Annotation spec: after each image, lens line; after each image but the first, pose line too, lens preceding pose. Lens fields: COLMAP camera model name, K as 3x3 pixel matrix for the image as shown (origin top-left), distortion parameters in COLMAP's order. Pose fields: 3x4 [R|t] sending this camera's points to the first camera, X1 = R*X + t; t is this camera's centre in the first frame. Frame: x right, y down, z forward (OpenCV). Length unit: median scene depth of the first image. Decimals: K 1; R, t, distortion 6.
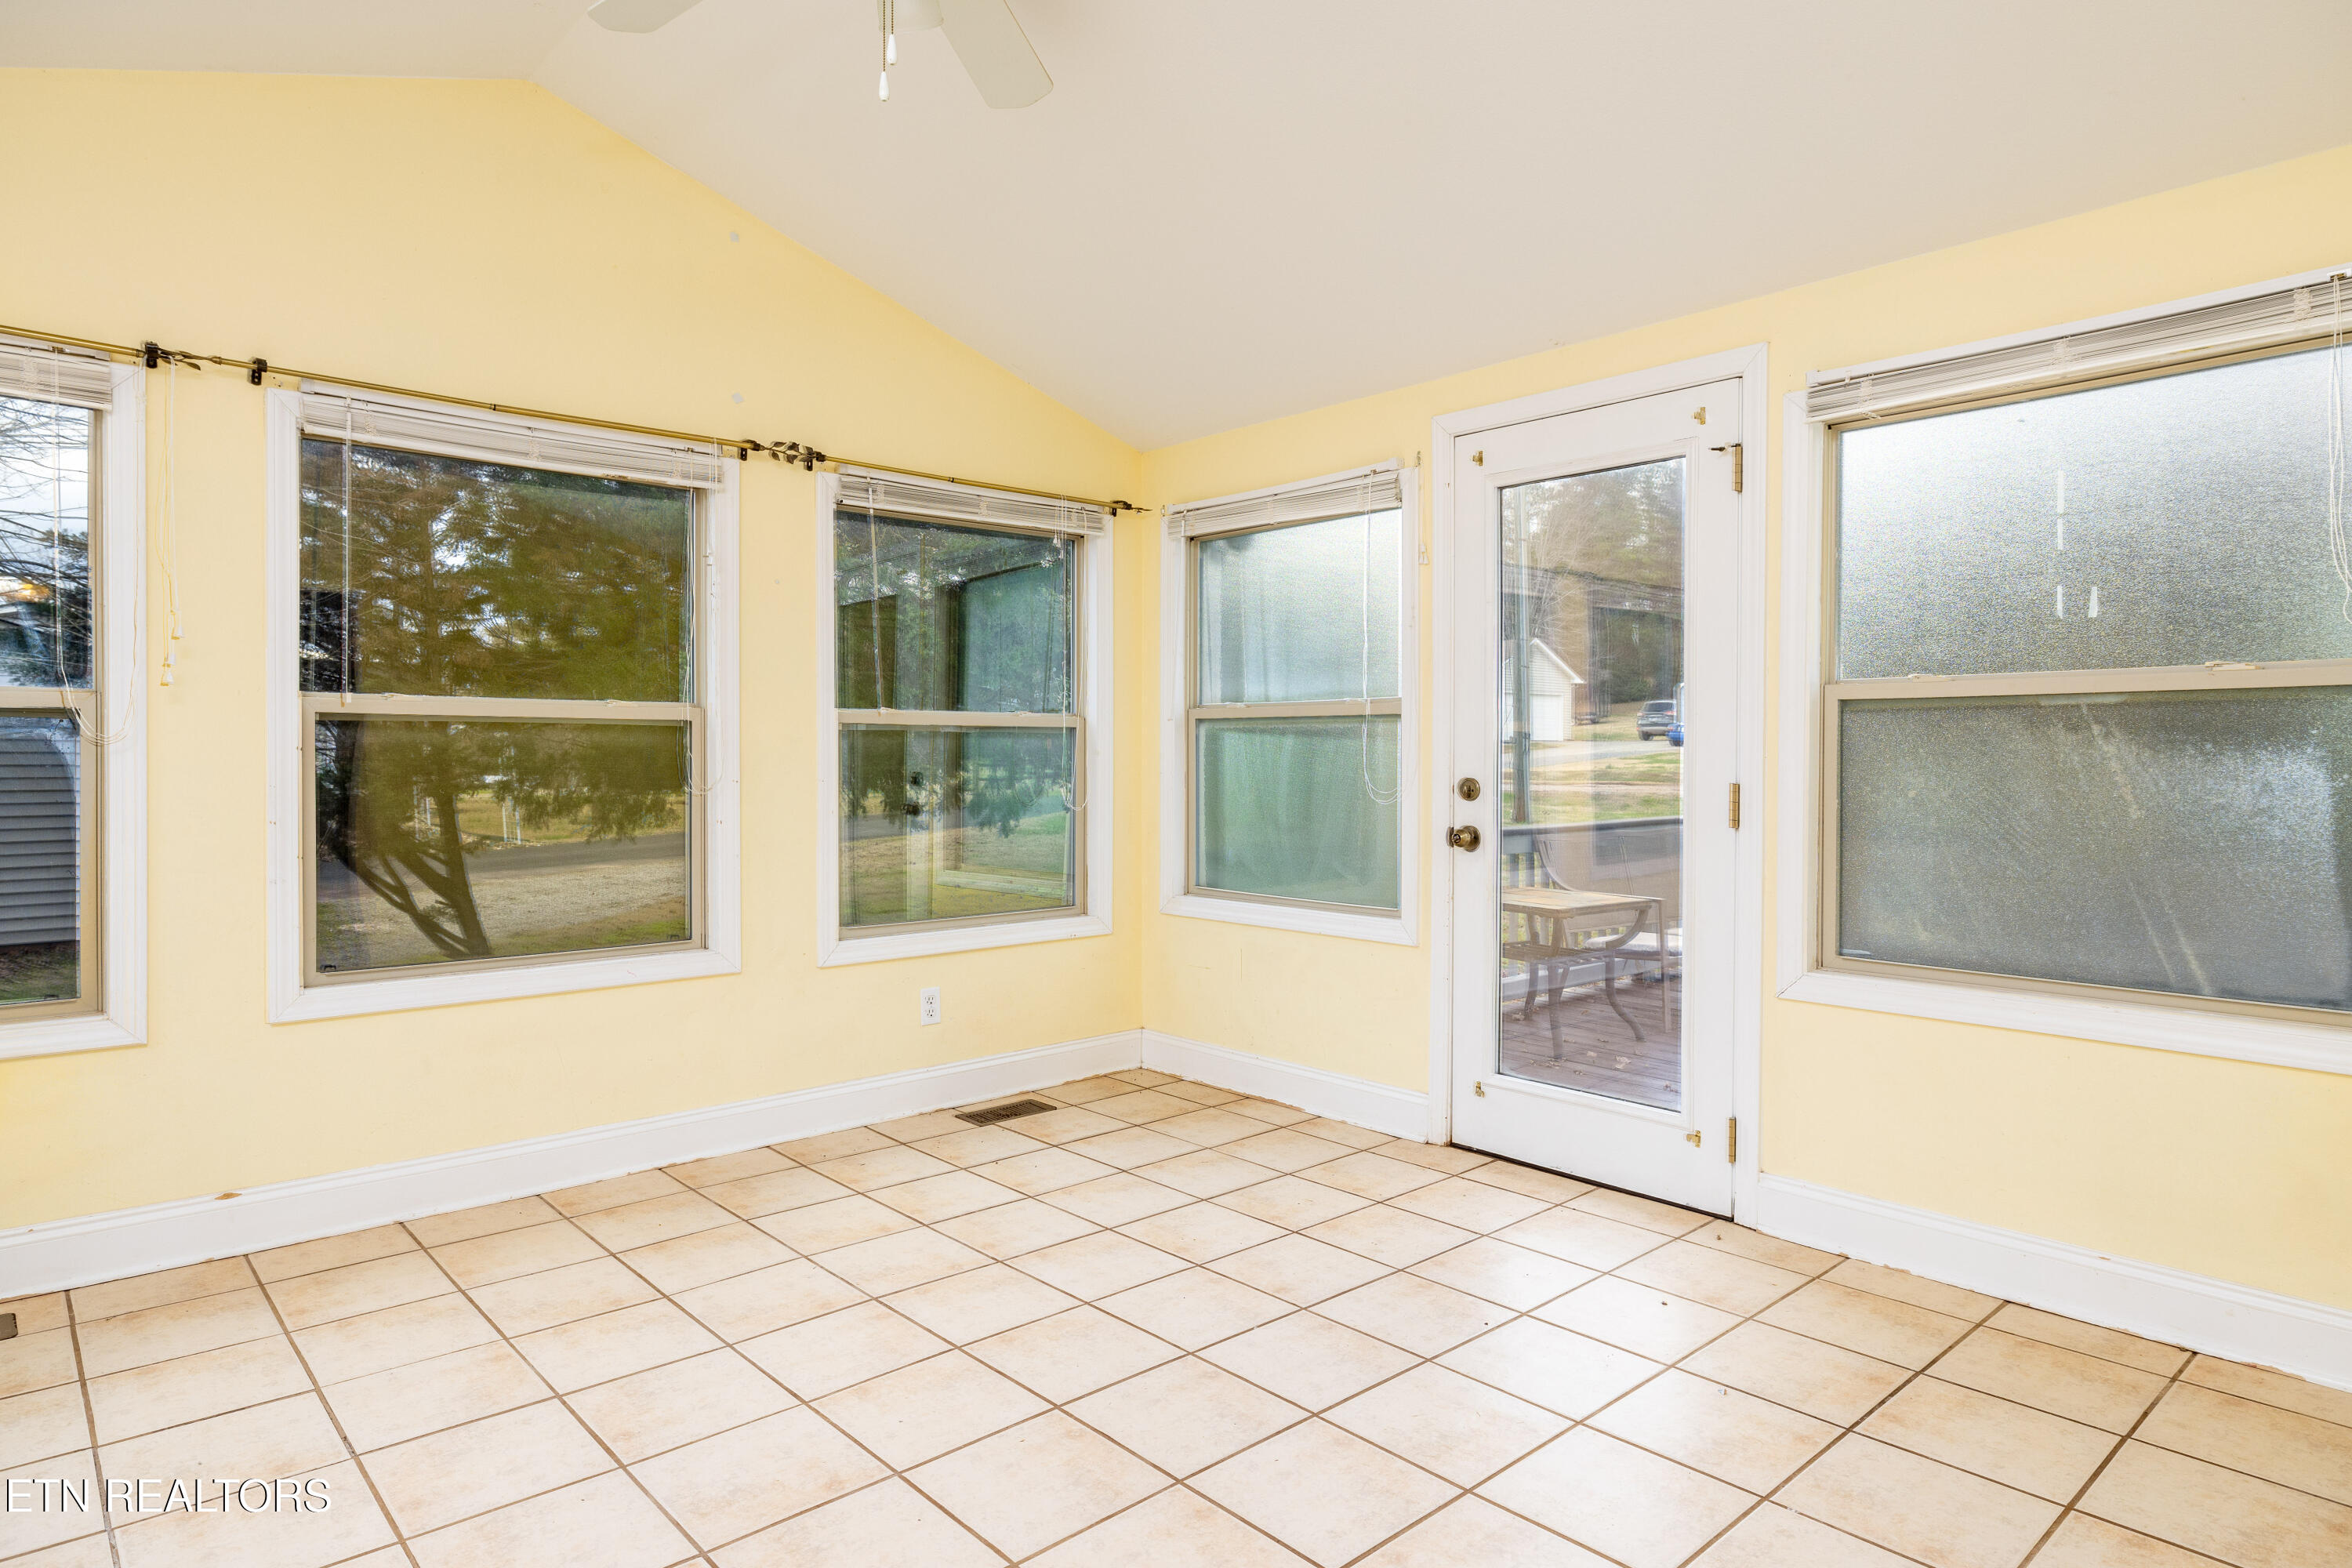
lens RADIAL K [[1332.1, 0, 1155.8], [0, 1332.1, 783.5], [0, 0, 1]] dist [0.001451, -0.001512]
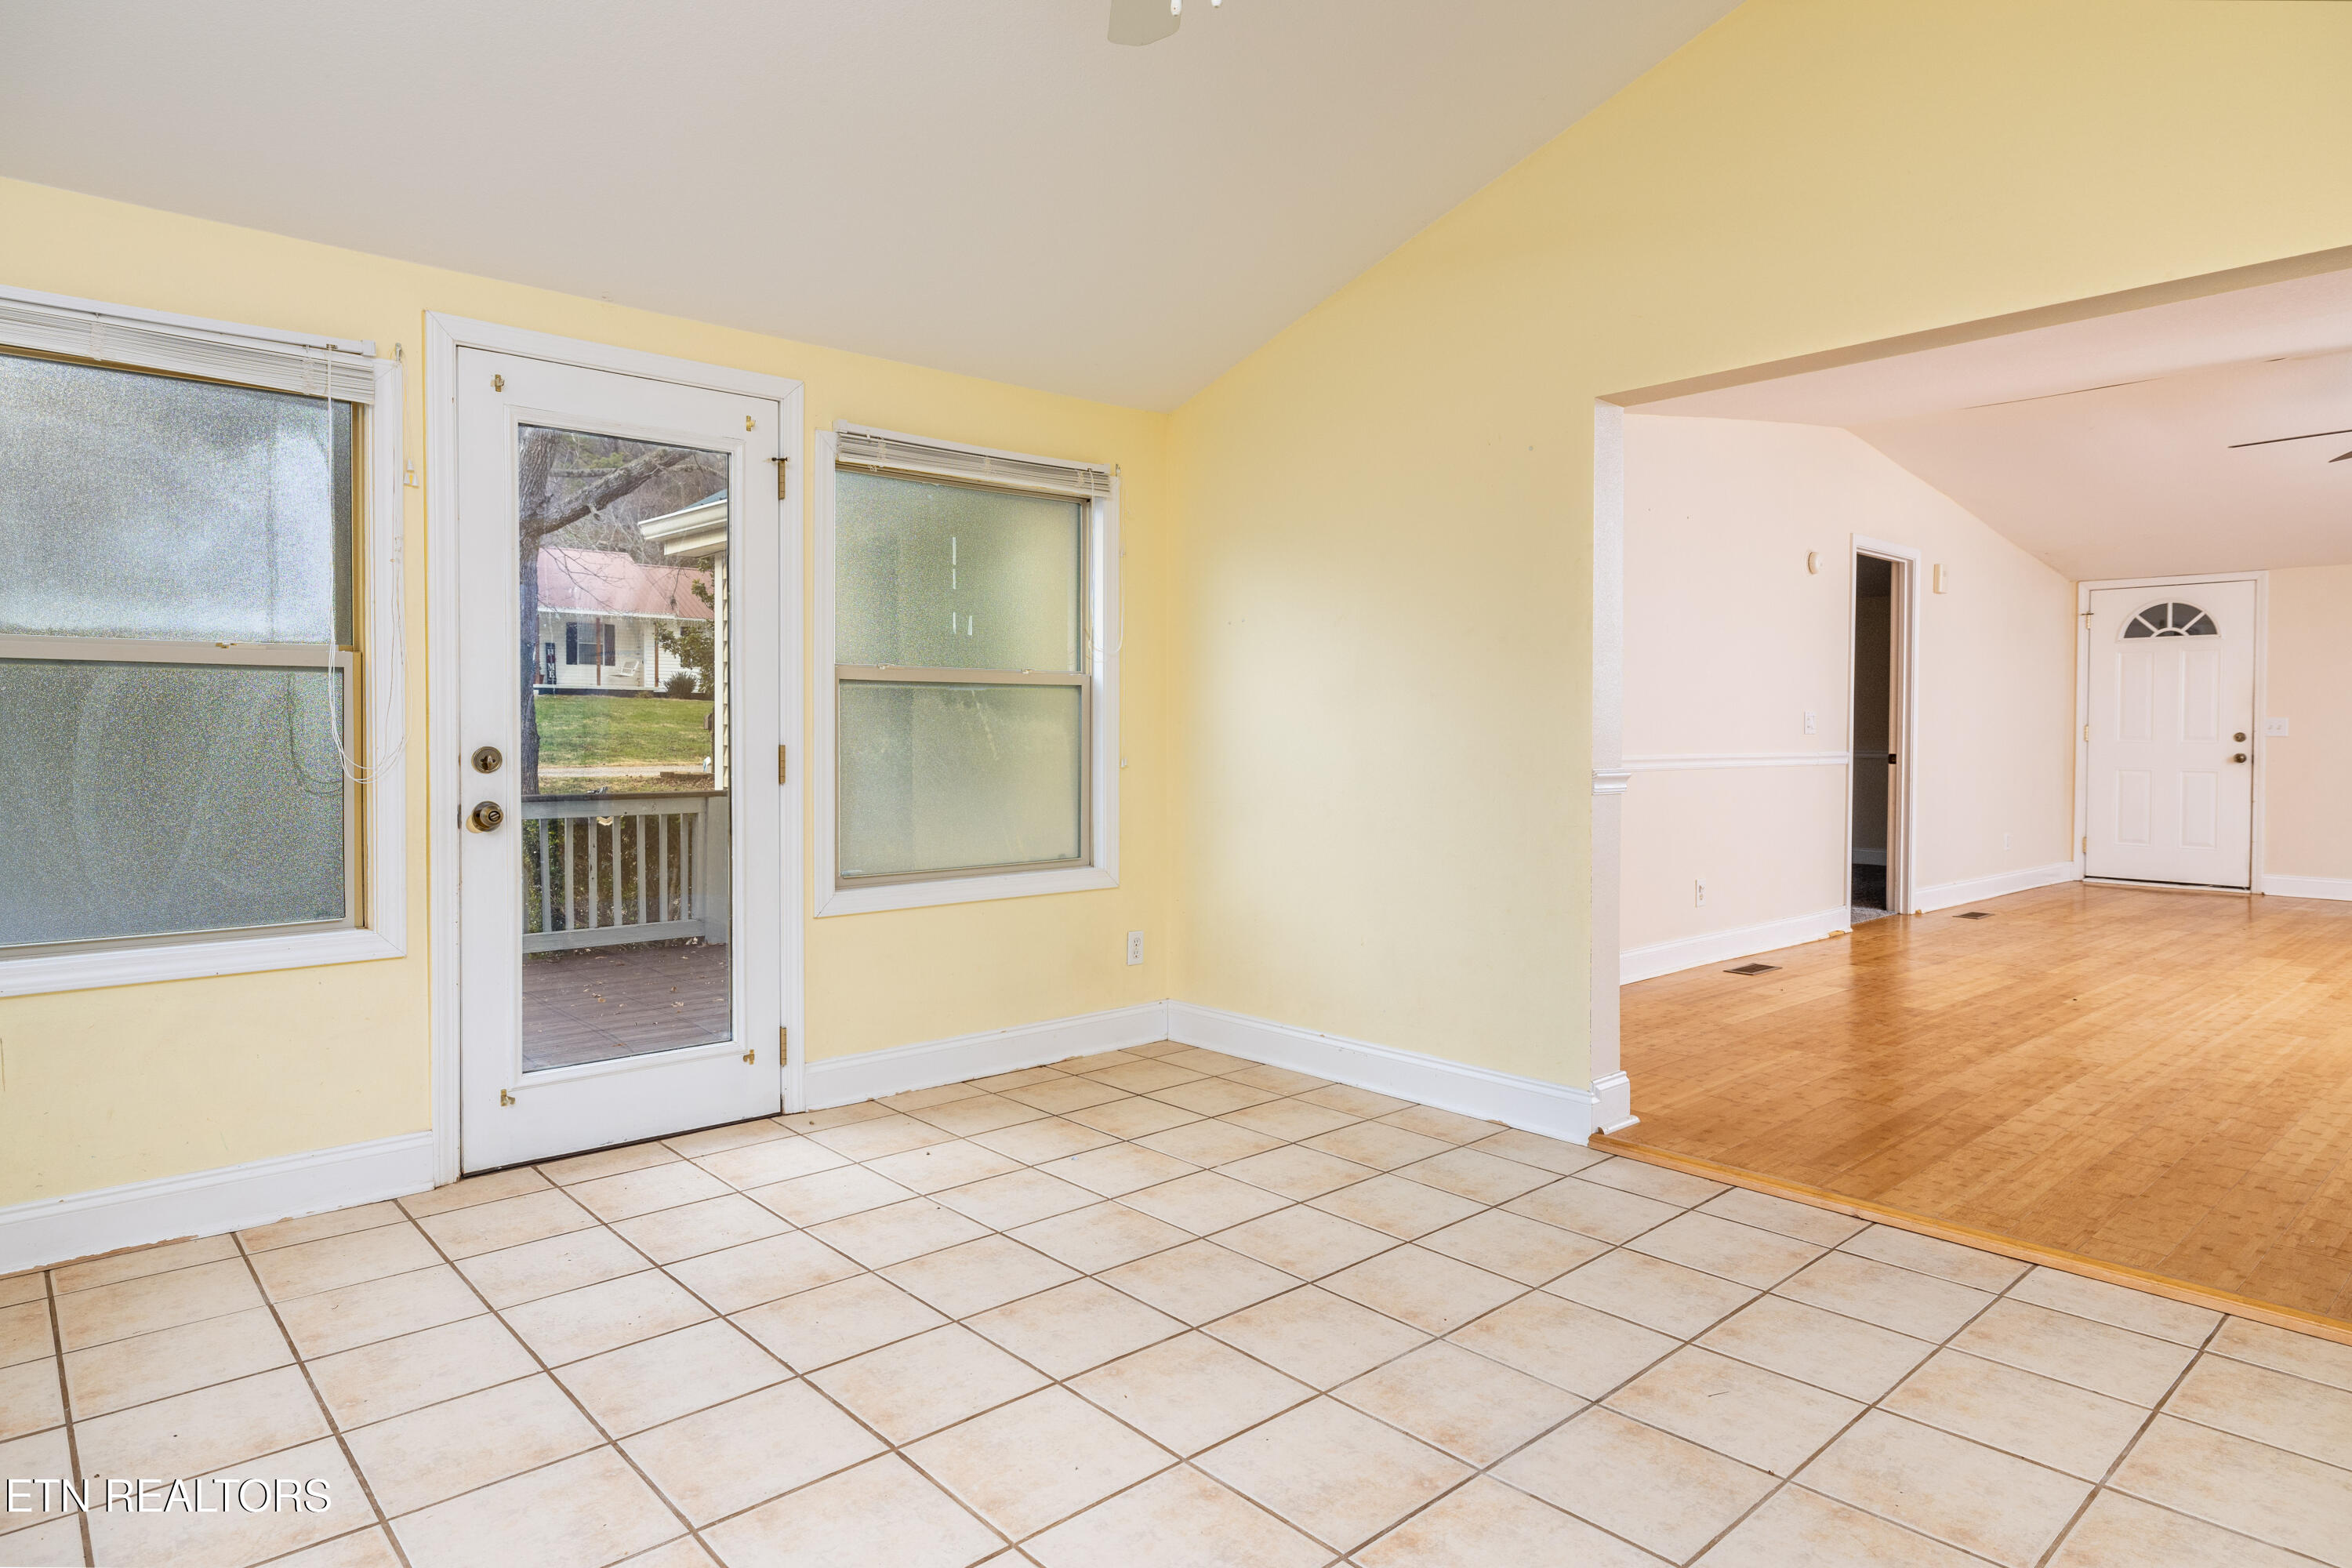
lens RADIAL K [[1332.1, 0, 1152.6], [0, 1332.1, 769.7], [0, 0, 1]] dist [0.001451, -0.001512]
pose [[0.012922, -0.028807, 0.999501, -0.721701], [0.023352, 0.999321, 0.028500, -0.004220], [-0.999644, 0.022972, 0.013586, 0.632156]]
